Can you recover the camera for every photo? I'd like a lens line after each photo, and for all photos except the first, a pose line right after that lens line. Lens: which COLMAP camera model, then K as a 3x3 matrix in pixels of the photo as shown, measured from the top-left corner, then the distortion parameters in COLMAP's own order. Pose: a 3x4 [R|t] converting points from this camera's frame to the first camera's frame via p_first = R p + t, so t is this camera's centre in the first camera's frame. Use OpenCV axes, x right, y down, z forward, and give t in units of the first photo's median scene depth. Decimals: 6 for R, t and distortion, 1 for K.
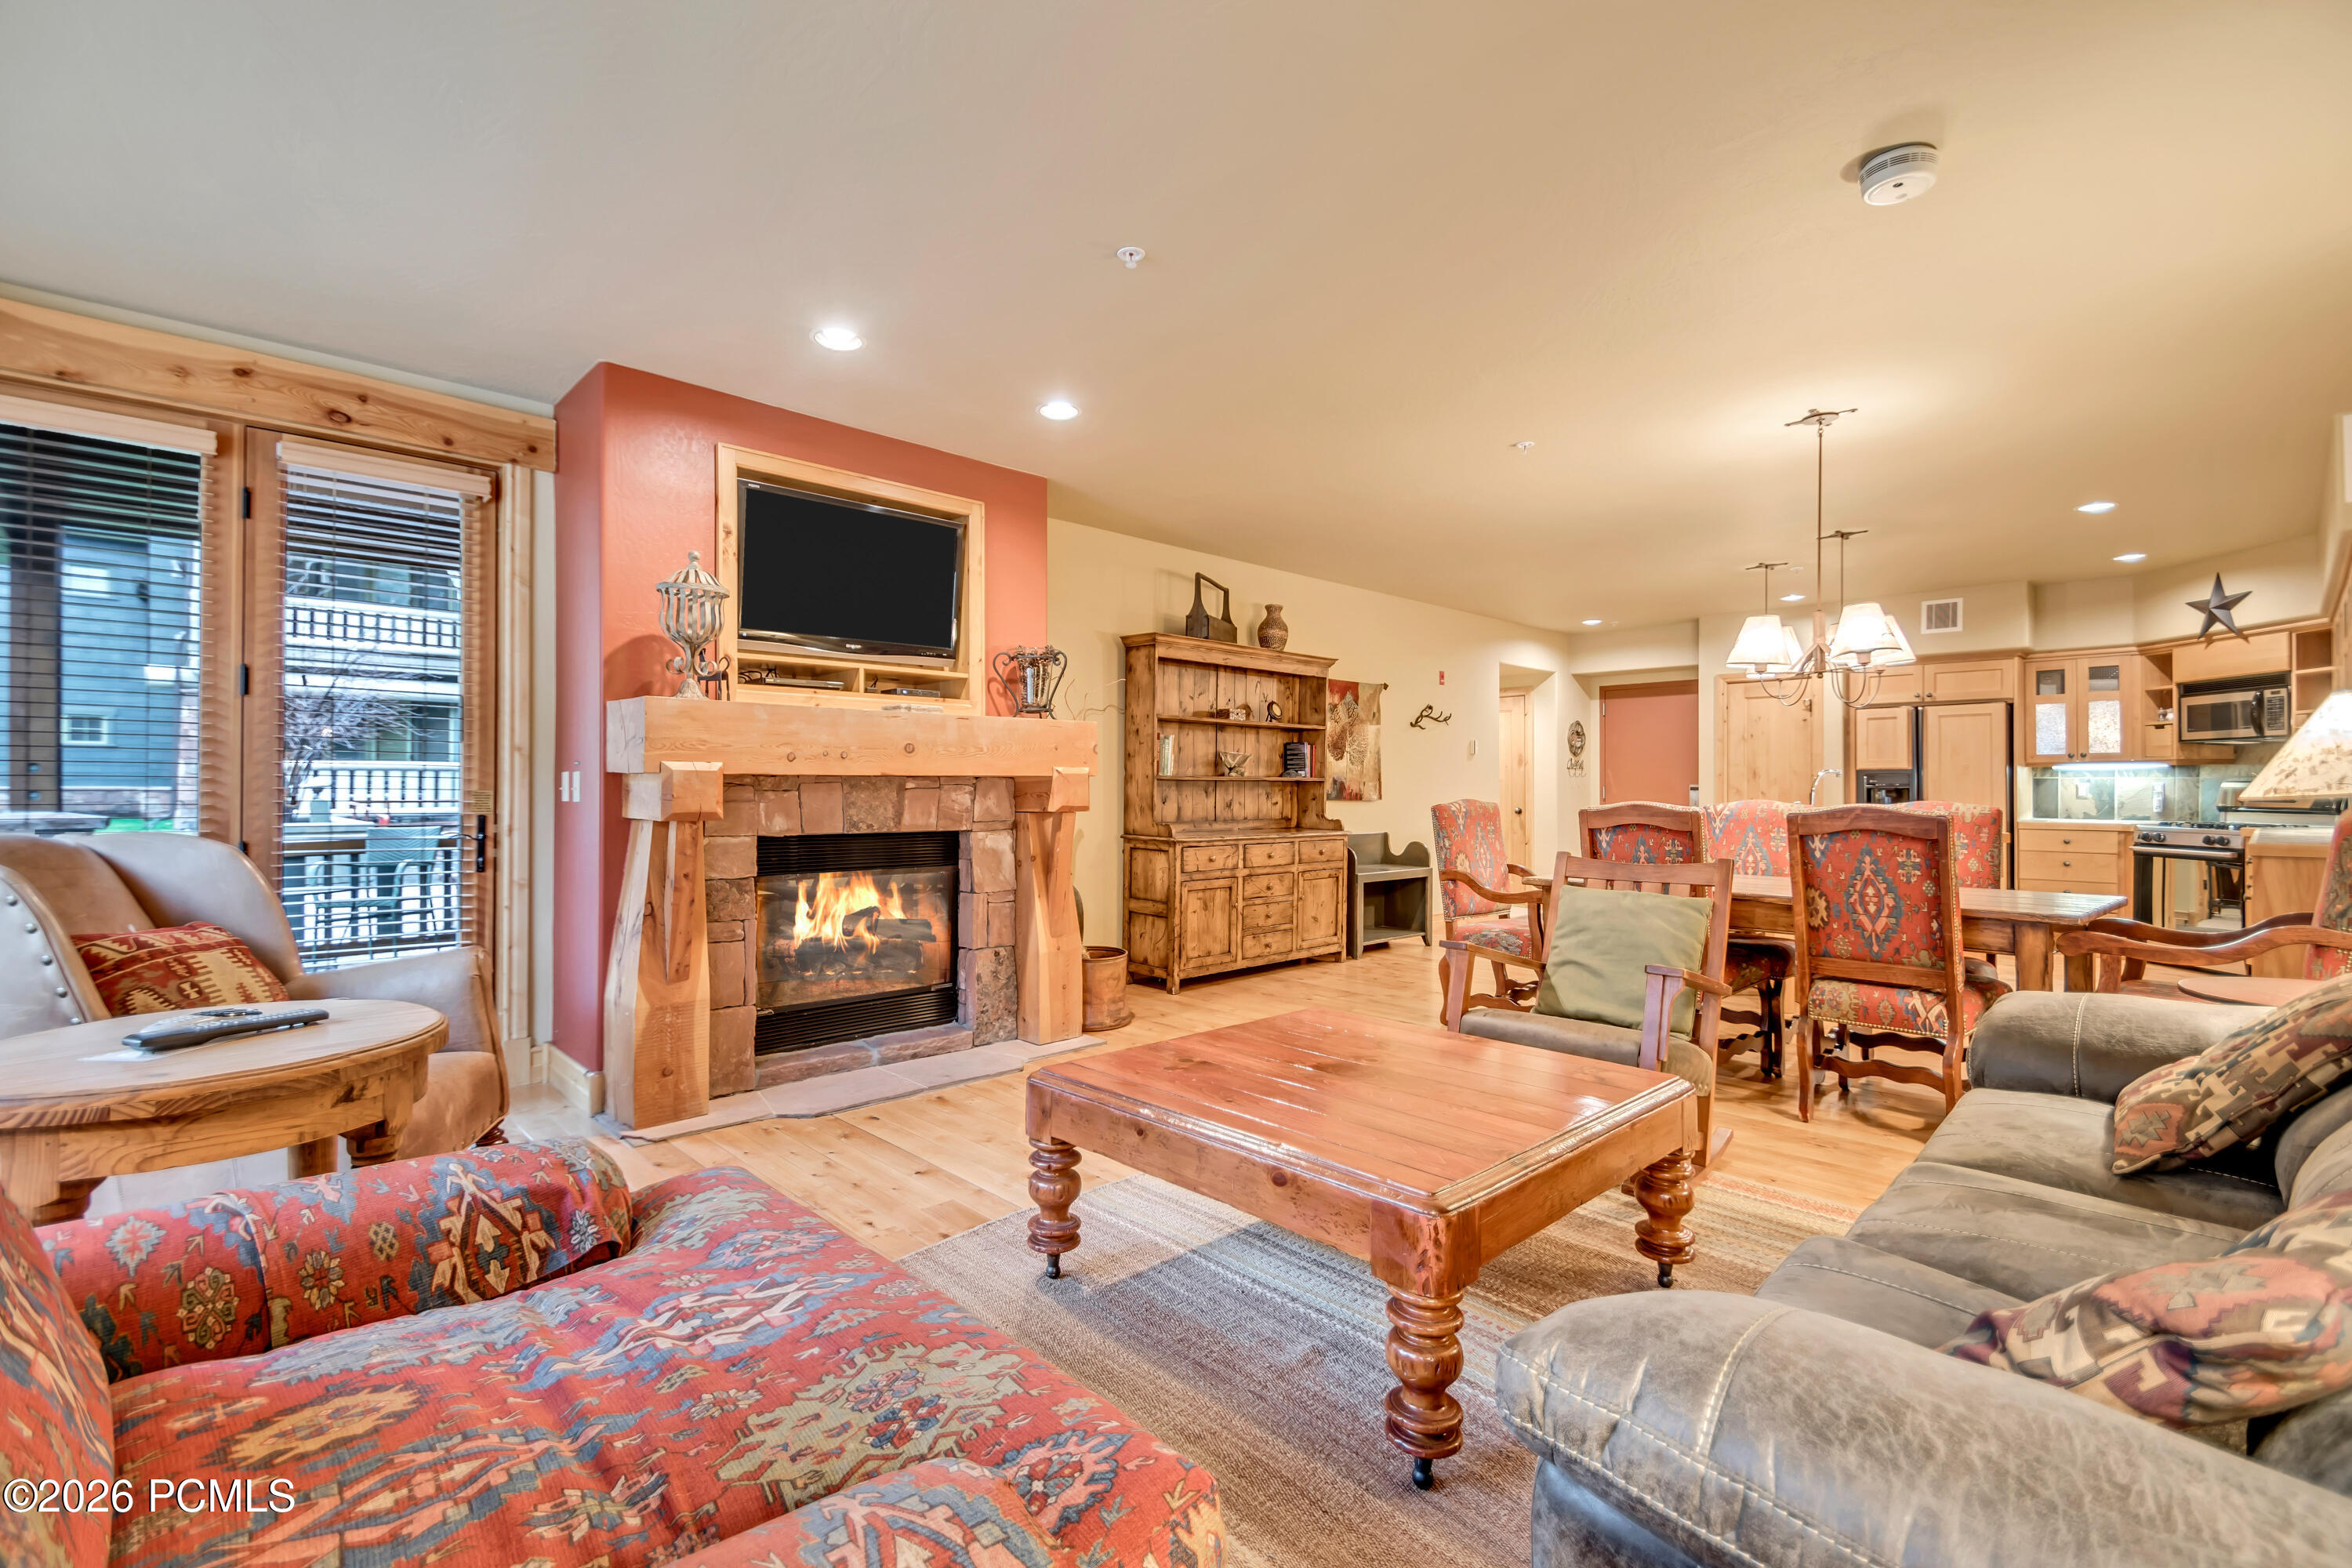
lens RADIAL K [[1035.9, 0, 1171.6], [0, 1035.9, 781.3], [0, 0, 1]] dist [0.021155, -0.013201]
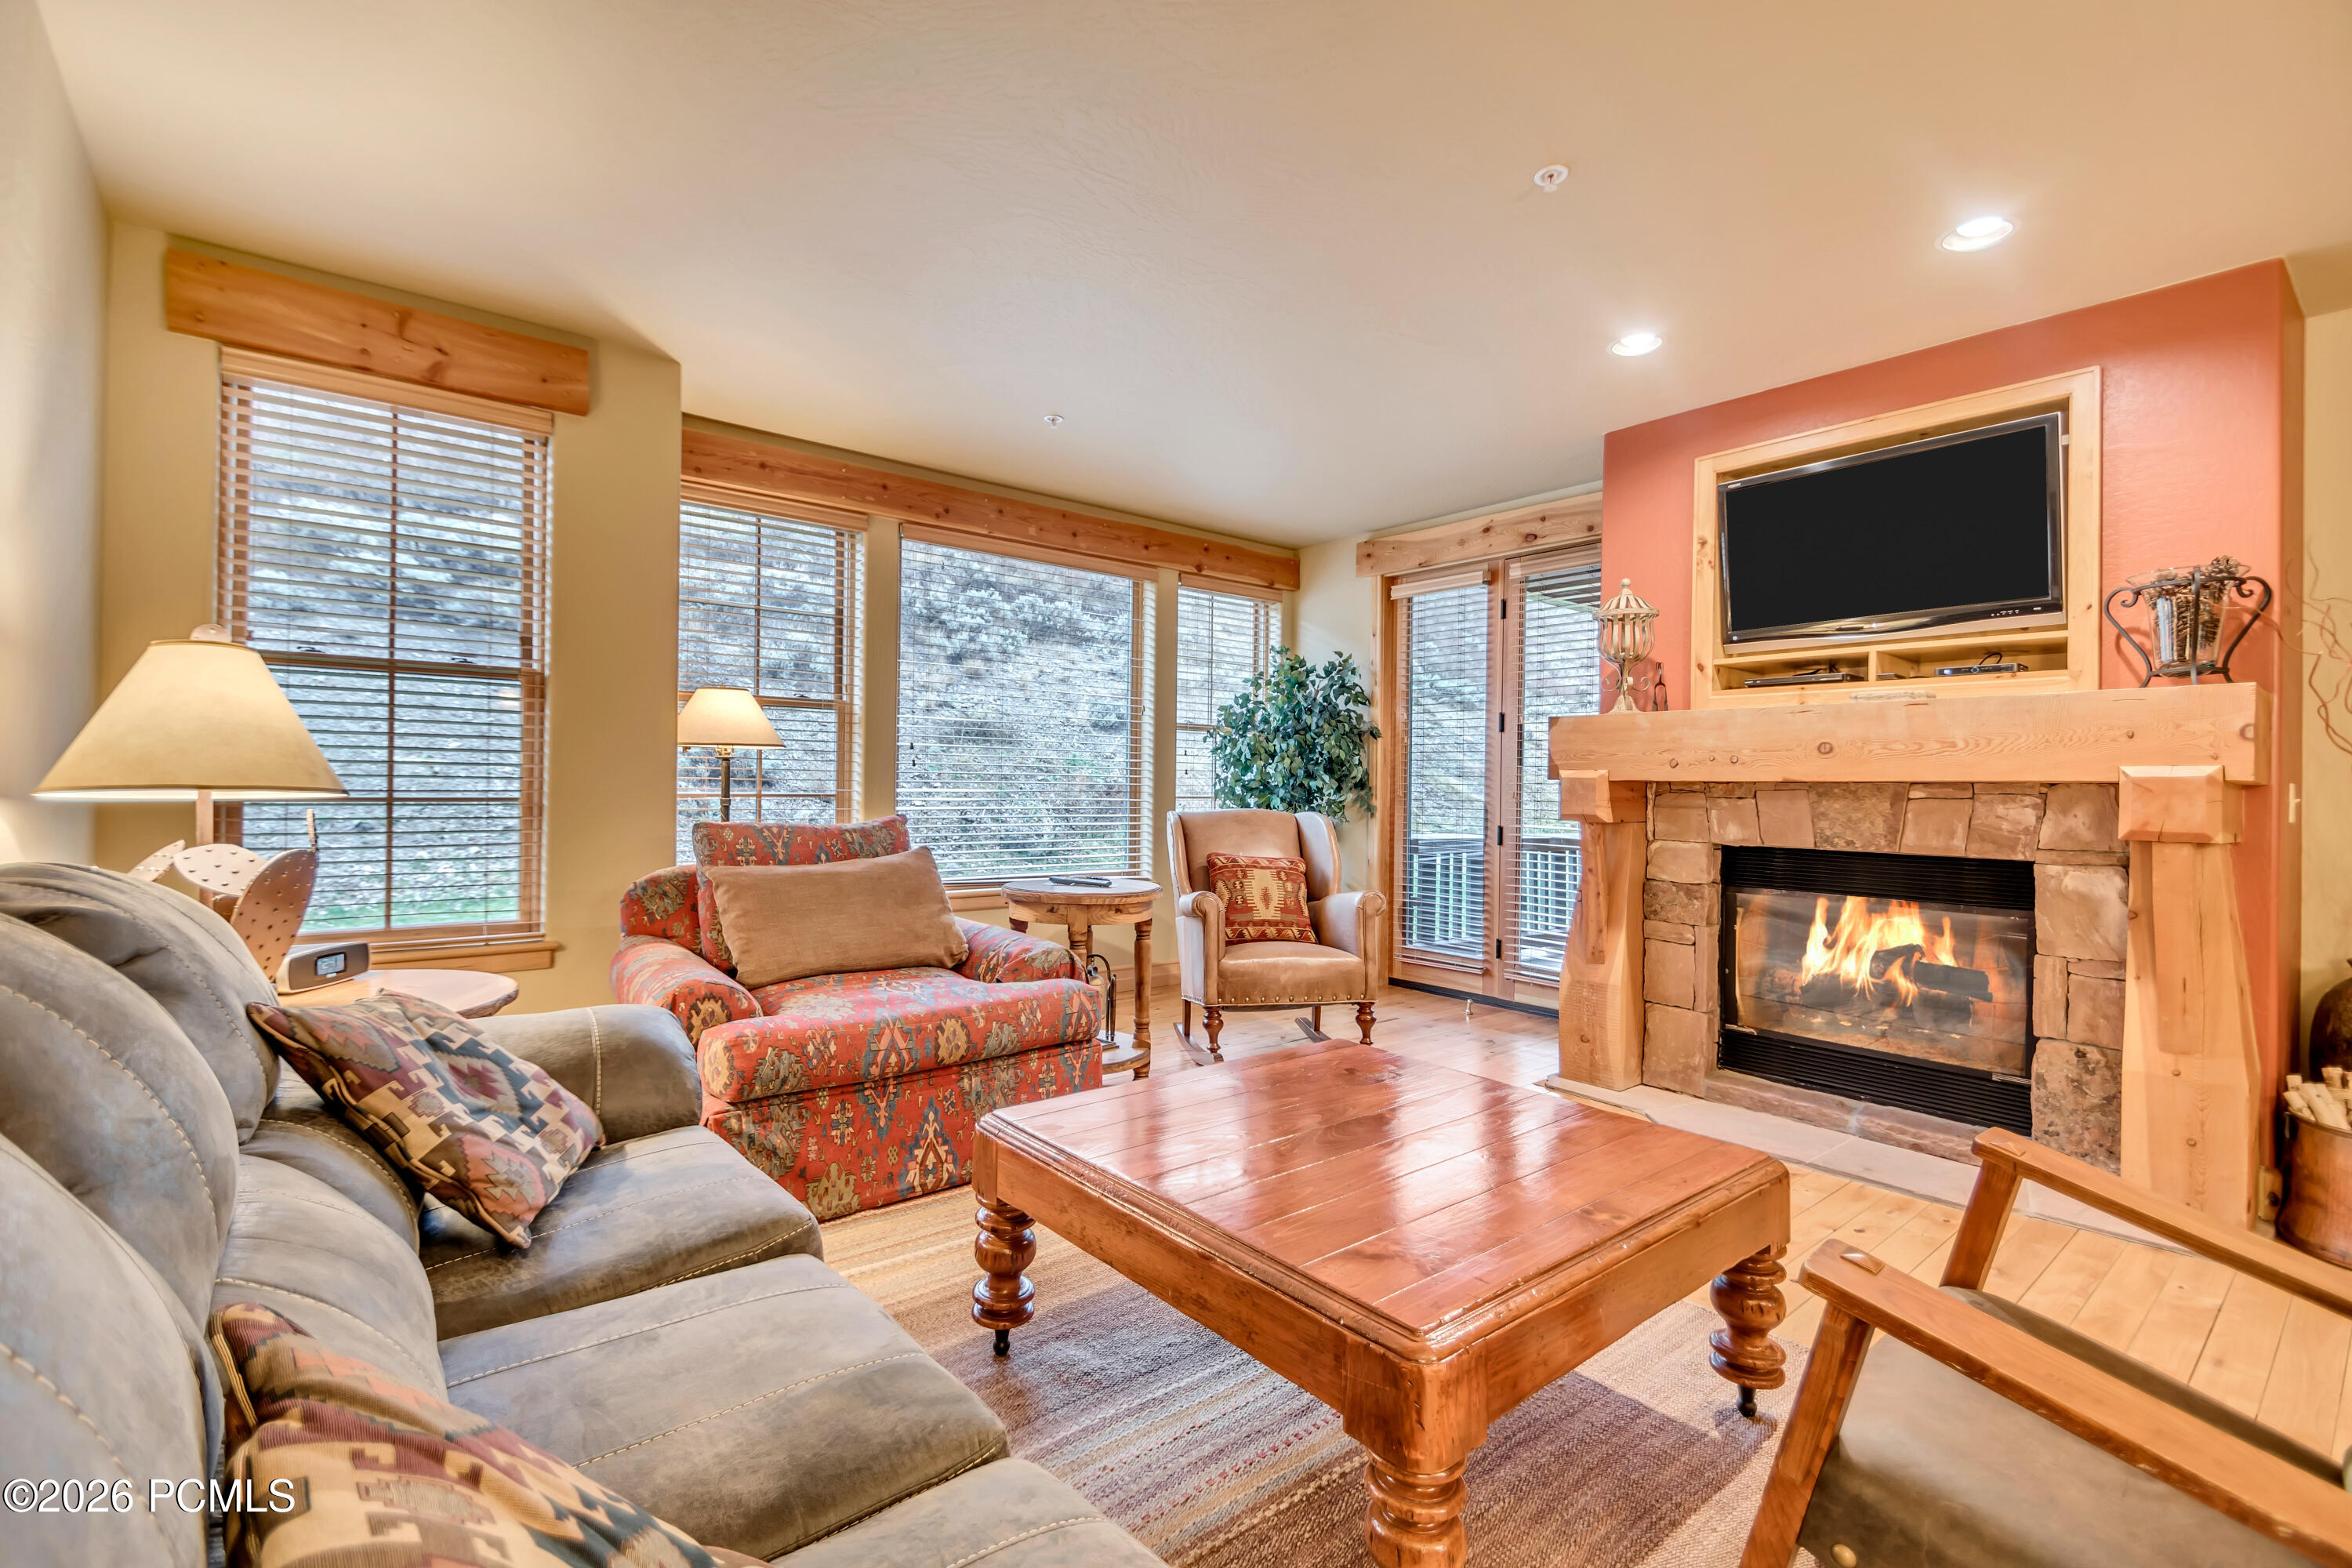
lens RADIAL K [[1035.9, 0, 1161.4], [0, 1035.9, 780.8], [0, 0, 1]] dist [0.021155, -0.013201]
pose [[-0.082720, -0.006662, -0.996551, 0.384421], [-0.007893, 0.999951, -0.006030, 0.001956], [0.996542, 0.007367, -0.082769, 0.341524]]
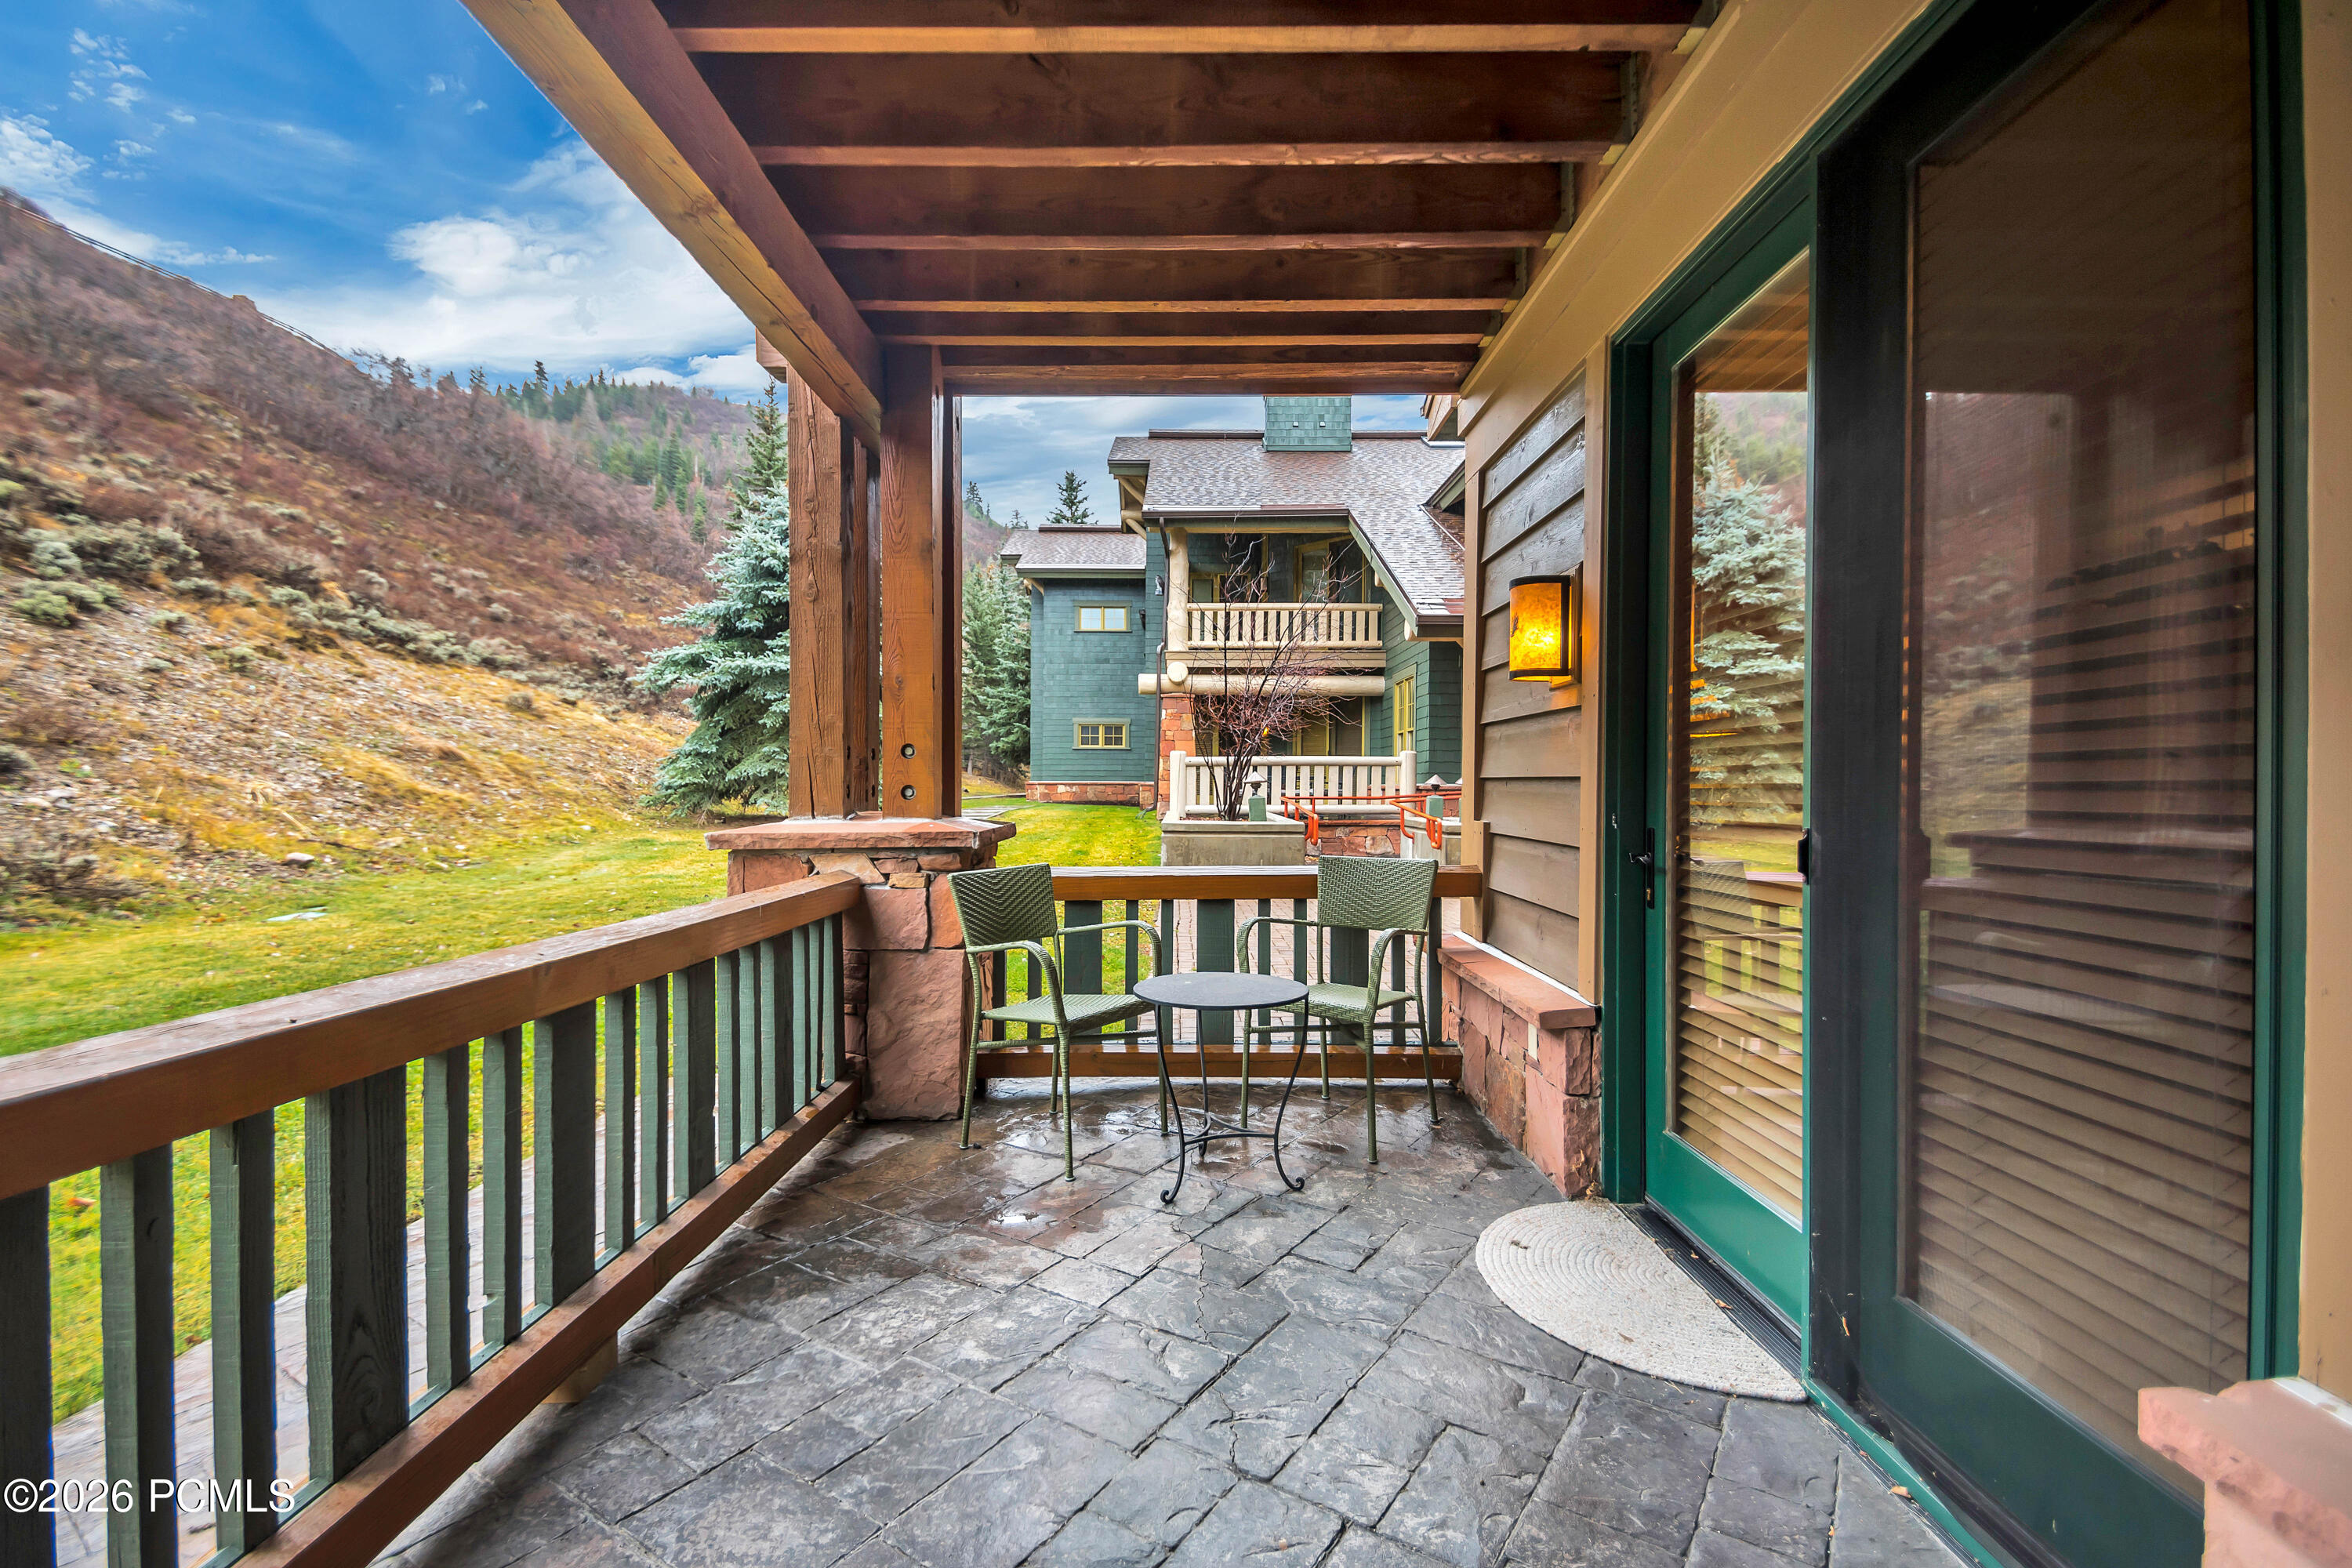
lens RADIAL K [[1041.1, 0, 1177.7], [0, 1041.1, 780.7], [0, 0, 1]] dist [0.026295, -0.012168]
pose [[0.722953, 0.002356, -0.690893, -0.479913], [-0.000846, 0.999996, 0.002526, 0.003096], [0.690897, -0.001242, 0.722952, 0.594293]]
